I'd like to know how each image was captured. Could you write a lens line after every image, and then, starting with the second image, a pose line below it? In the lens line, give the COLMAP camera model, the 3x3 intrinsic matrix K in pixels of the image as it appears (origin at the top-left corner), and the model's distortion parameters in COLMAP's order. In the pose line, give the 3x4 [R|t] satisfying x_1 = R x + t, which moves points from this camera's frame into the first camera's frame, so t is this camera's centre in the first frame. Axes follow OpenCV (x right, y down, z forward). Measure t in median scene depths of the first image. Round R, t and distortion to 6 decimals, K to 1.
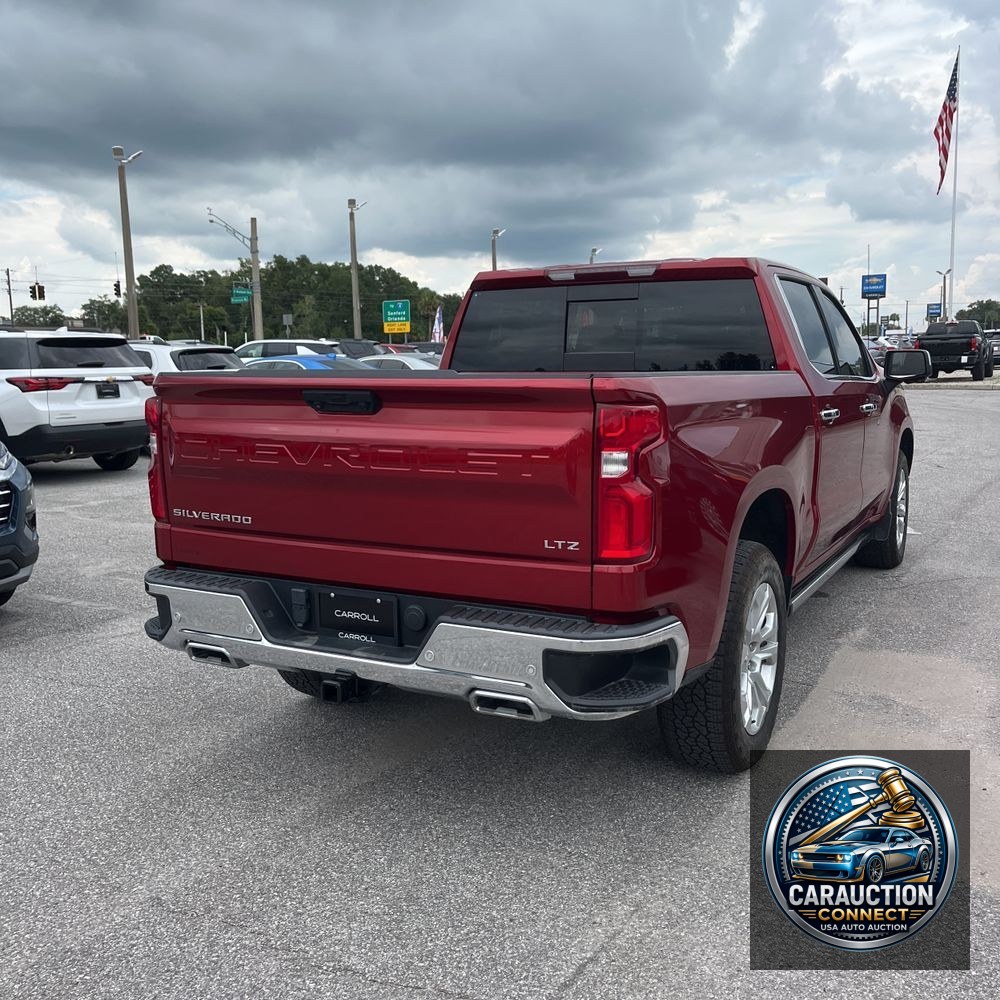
lens RADIAL K [[1036.3, 0, 510.3], [0, 1036.3, 514.6], [0, 0, 1]] dist [0.023792, 0.000000]
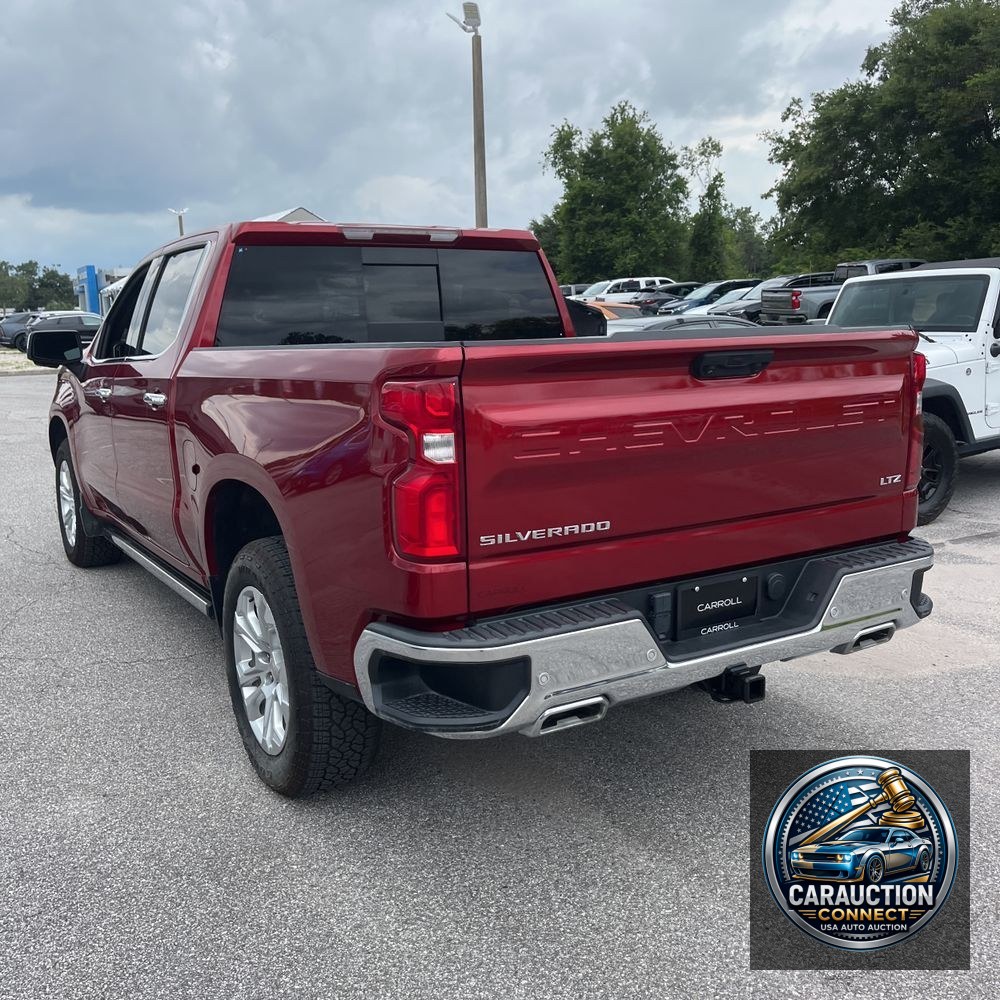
lens RADIAL K [[1036.3, 0, 497.5], [0, 1036.3, 493.6], [0, 0, 1]] dist [0.023792, 0.000000]
pose [[0.507566, -0.143458, 0.849586, -0.823641], [0.152182, 0.985466, 0.075484, -0.077379], [-0.848067, 0.090978, 0.522021, 0.568512]]
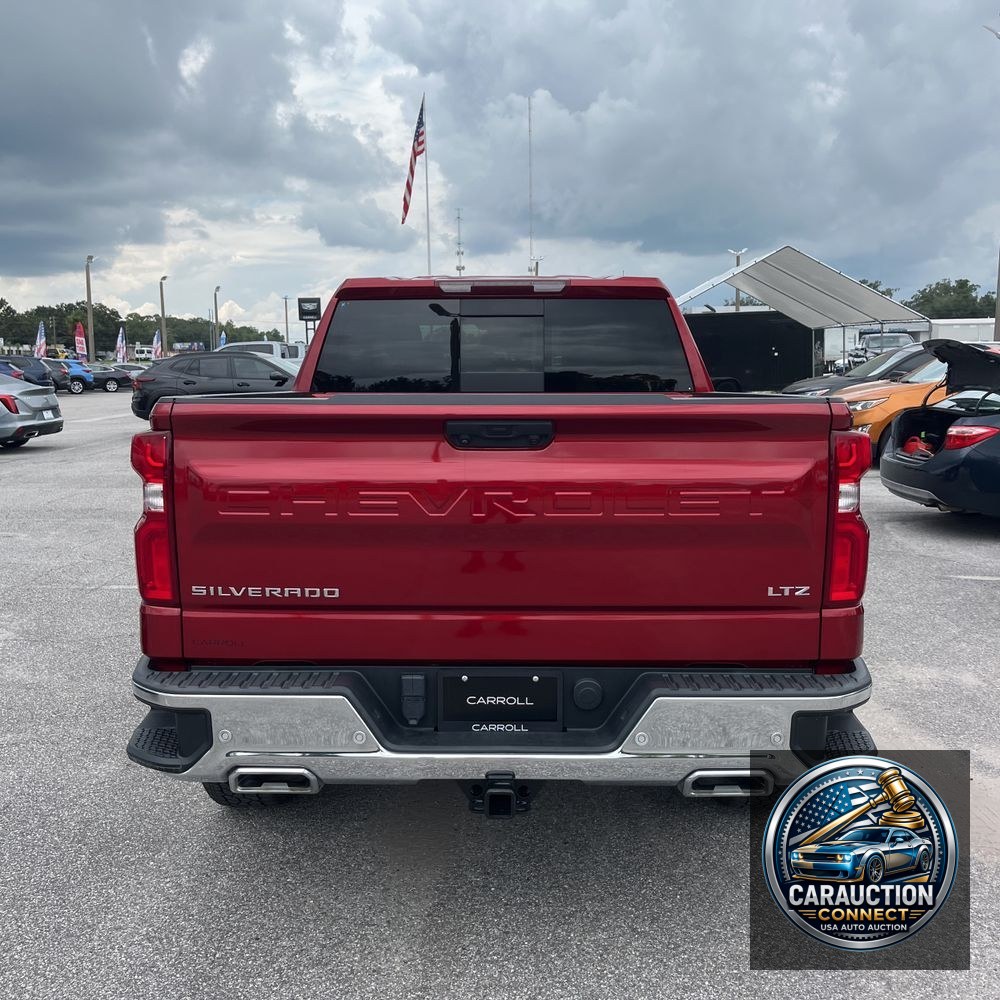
lens RADIAL K [[1036.3, 0, 489.7], [0, 1036.3, 491.6], [0, 0, 1]] dist [0.023792, 0.000000]
pose [[0.888098, -0.047279, 0.457216, -0.425410], [0.064205, 0.997704, -0.021543, -0.038543], [-0.455148, 0.048488, 0.889095, 0.236186]]
